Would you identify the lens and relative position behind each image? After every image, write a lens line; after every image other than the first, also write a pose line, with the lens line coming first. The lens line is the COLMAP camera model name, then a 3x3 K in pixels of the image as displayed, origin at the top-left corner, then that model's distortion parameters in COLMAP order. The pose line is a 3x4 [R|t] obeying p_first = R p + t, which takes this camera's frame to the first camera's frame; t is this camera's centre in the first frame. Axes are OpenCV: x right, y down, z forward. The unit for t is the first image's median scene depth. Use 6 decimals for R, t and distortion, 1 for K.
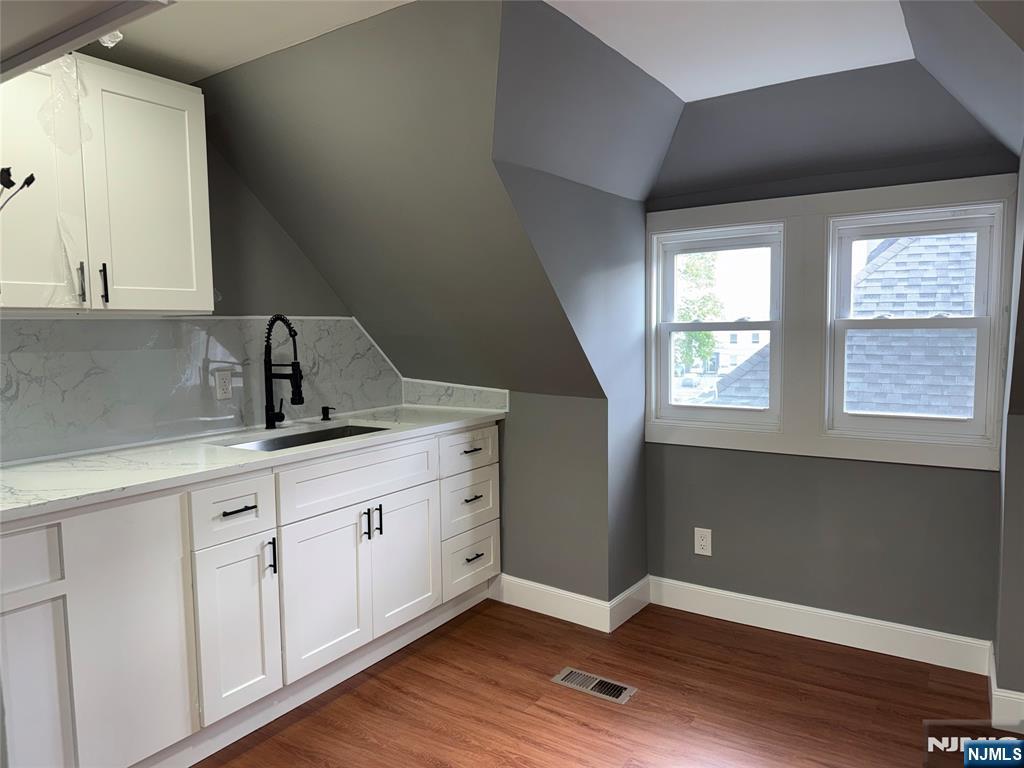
lens RADIAL K [[731.6, 0, 513.9], [0, 731.6, 378.0], [0, 0, 1]] dist [0.070029, -0.074651]
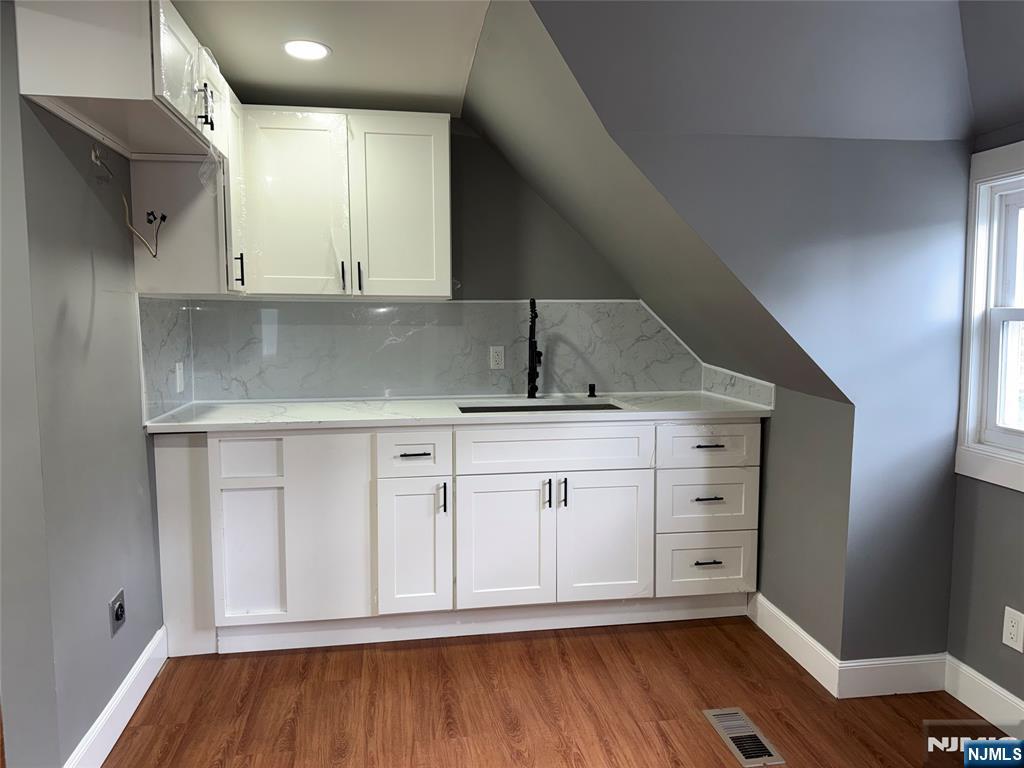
lens RADIAL K [[731.6, 0, 484.4], [0, 731.6, 366.5], [0, 0, 1]] dist [0.070029, -0.074651]
pose [[0.673986, 0.070913, -0.735333, 0.480732], [-0.061861, 0.997304, 0.039477, -0.021302], [0.736149, 0.018882, 0.676556, 0.189030]]
